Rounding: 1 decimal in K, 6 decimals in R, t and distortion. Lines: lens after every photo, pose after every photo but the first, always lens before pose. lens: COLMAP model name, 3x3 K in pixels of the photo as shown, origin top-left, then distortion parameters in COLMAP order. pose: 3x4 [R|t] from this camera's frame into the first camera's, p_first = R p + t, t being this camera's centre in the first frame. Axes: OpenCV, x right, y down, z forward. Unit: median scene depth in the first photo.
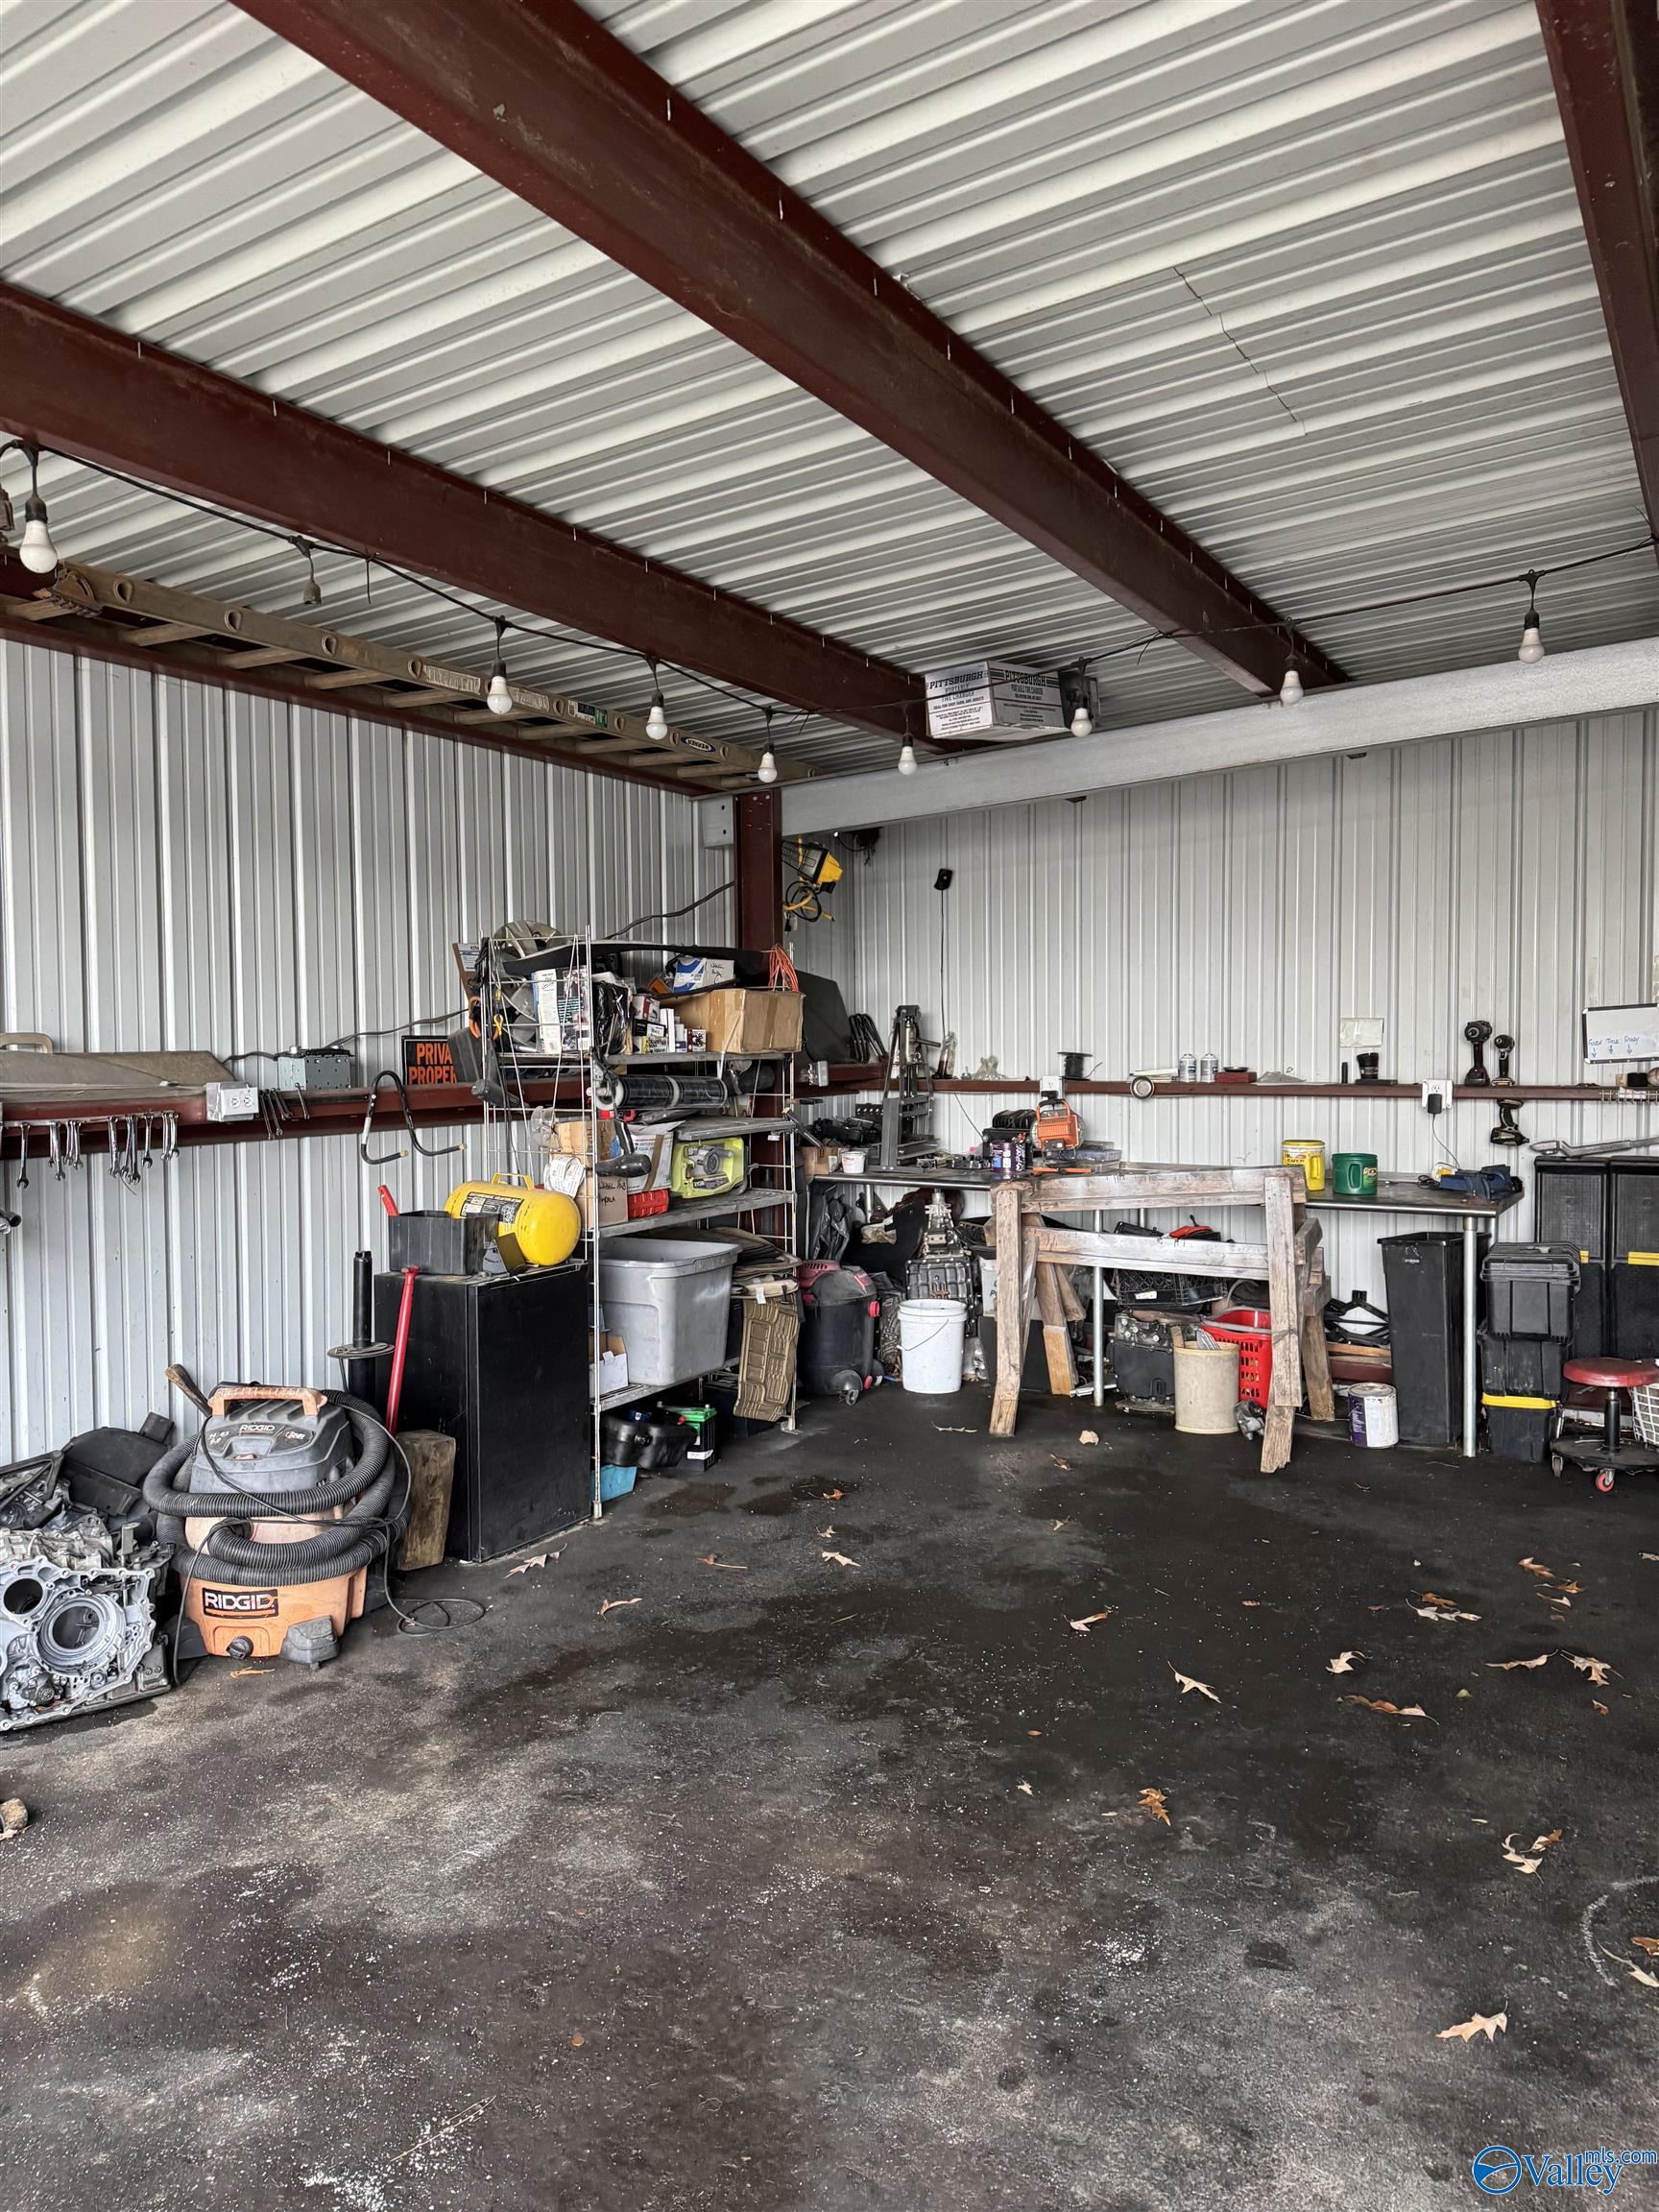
lens RADIAL K [[1559.4, 0, 838.5], [0, 1559.4, 1104.6], [0, 0, 1]] dist [0.048760, -0.056109]
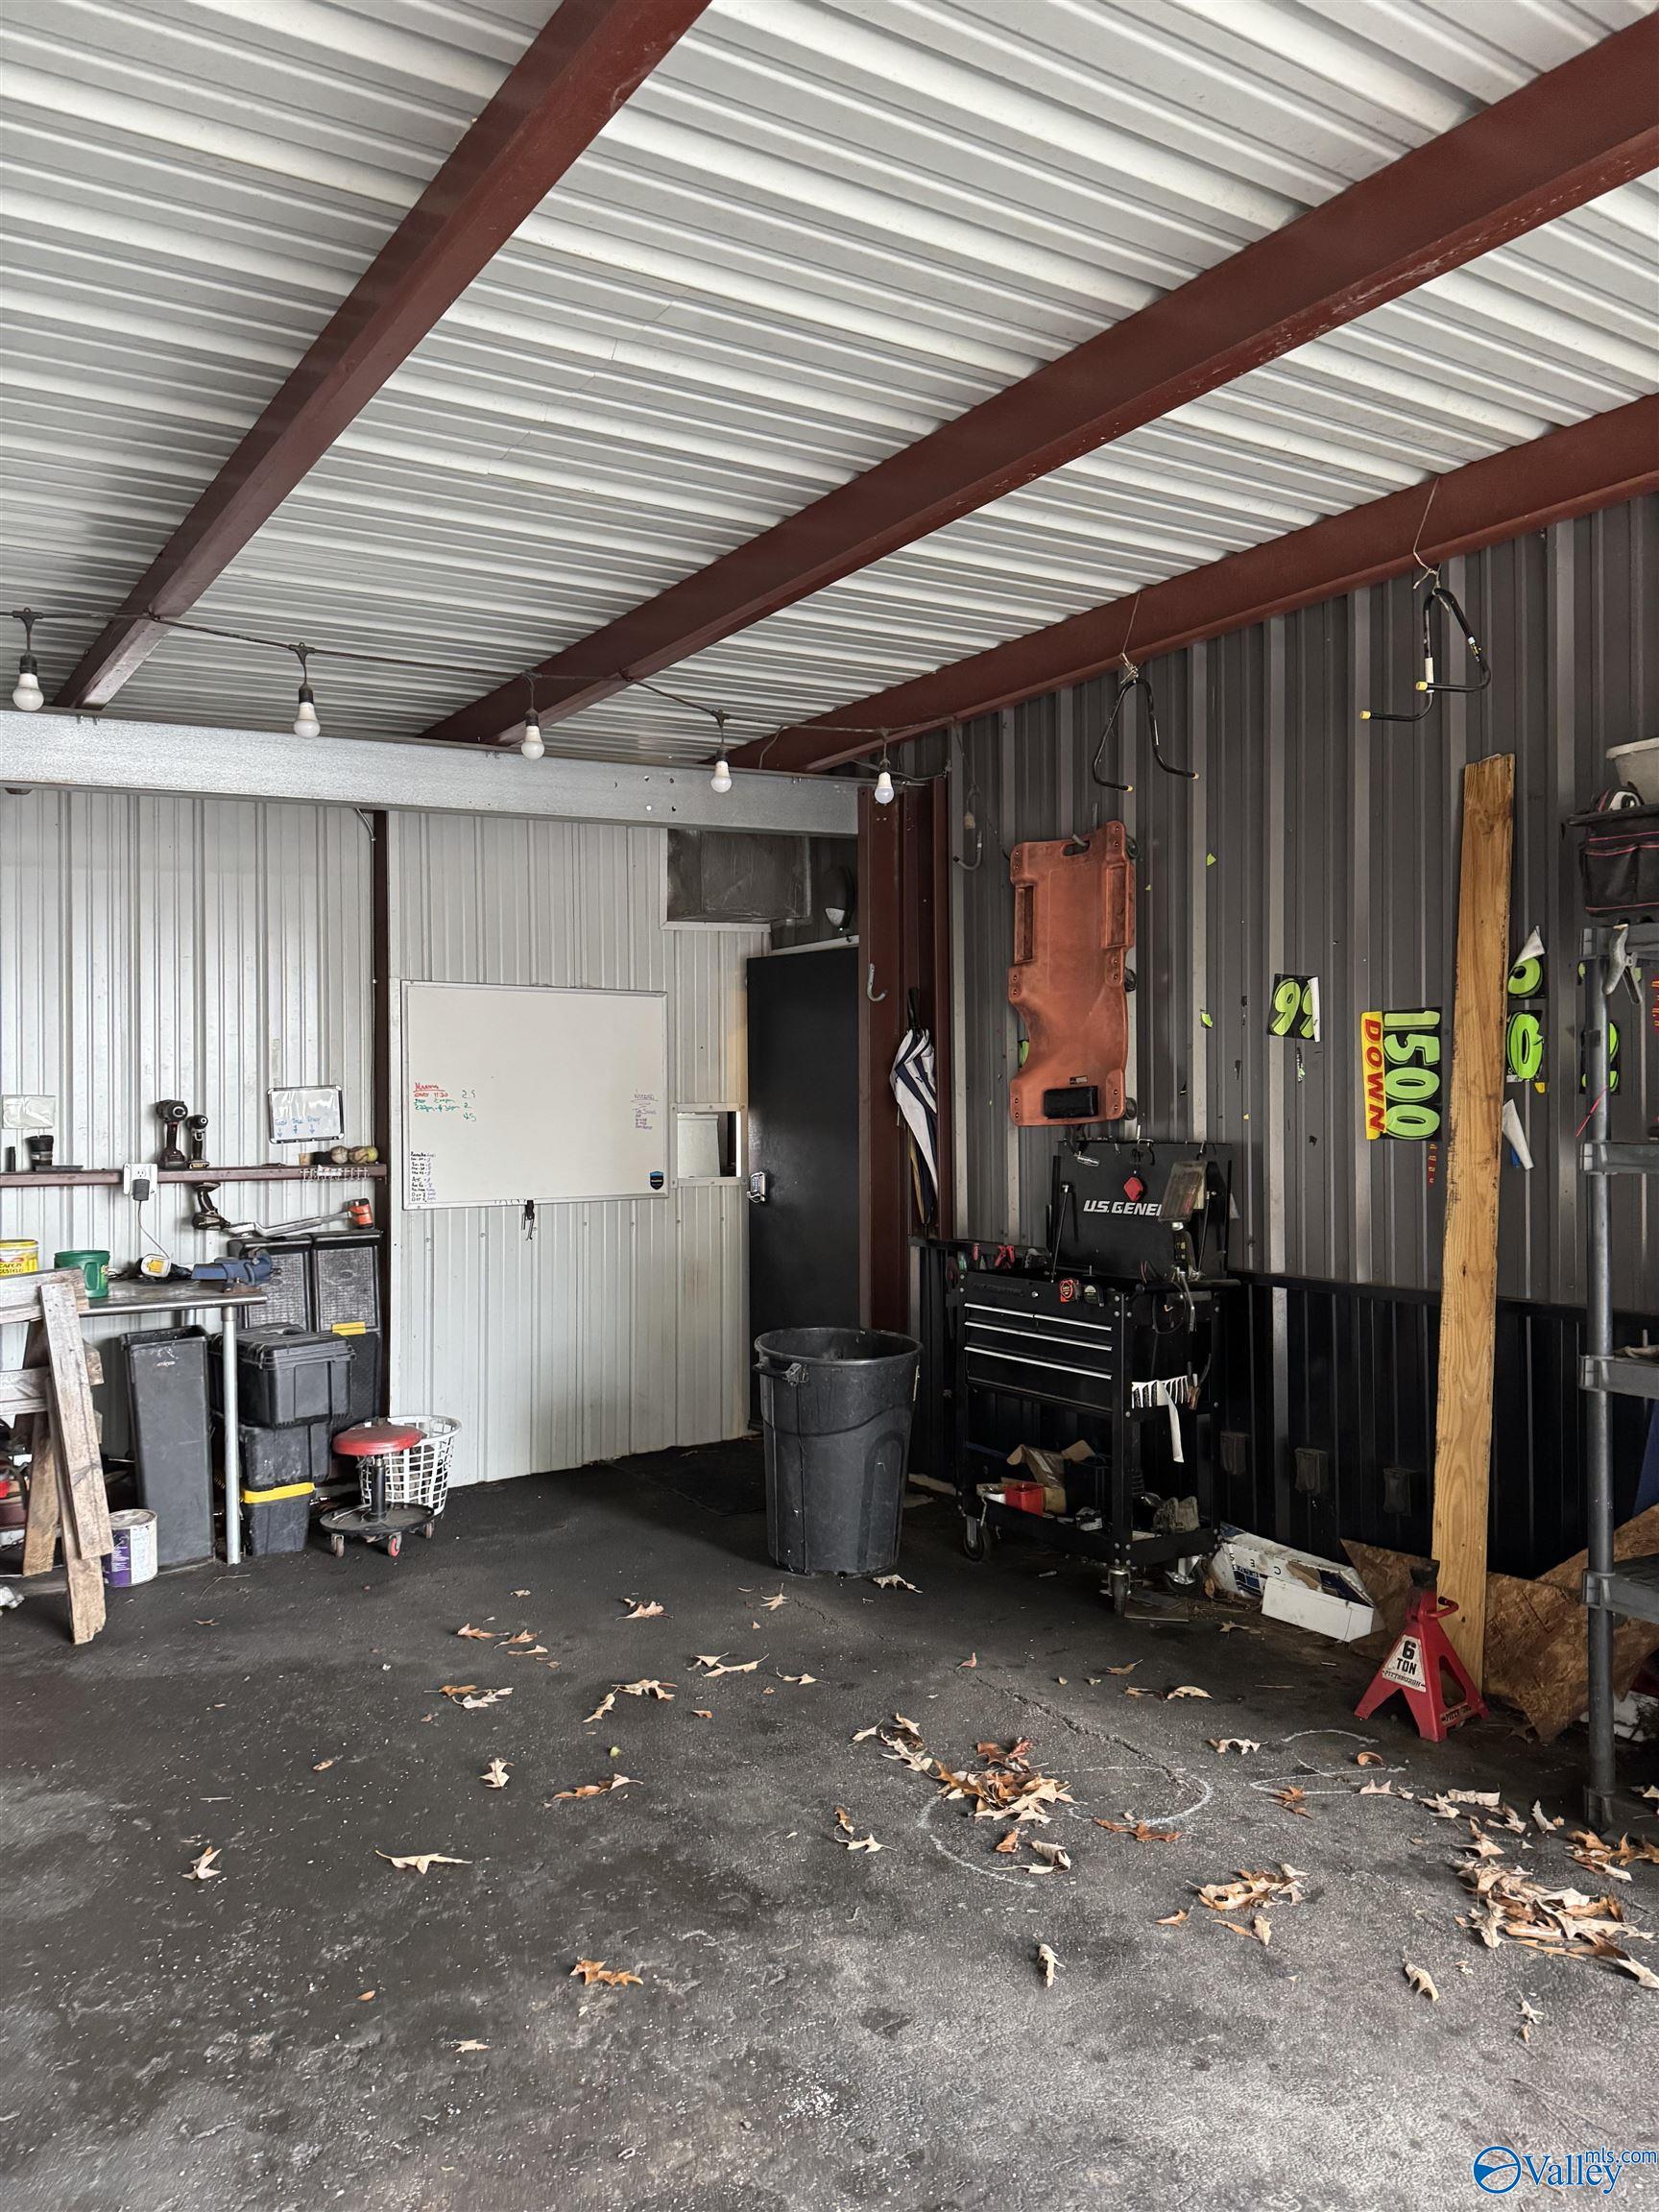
lens RADIAL K [[1559.4, 0, 839.7], [0, 1559.4, 1114.2], [0, 0, 1]] dist [0.048760, -0.056109]
pose [[0.417664, 0.004621, 0.908590, -0.358013], [0.044824, 0.998665, -0.025684, -0.003731], [-0.907495, 0.051454, 0.416899, 0.323078]]
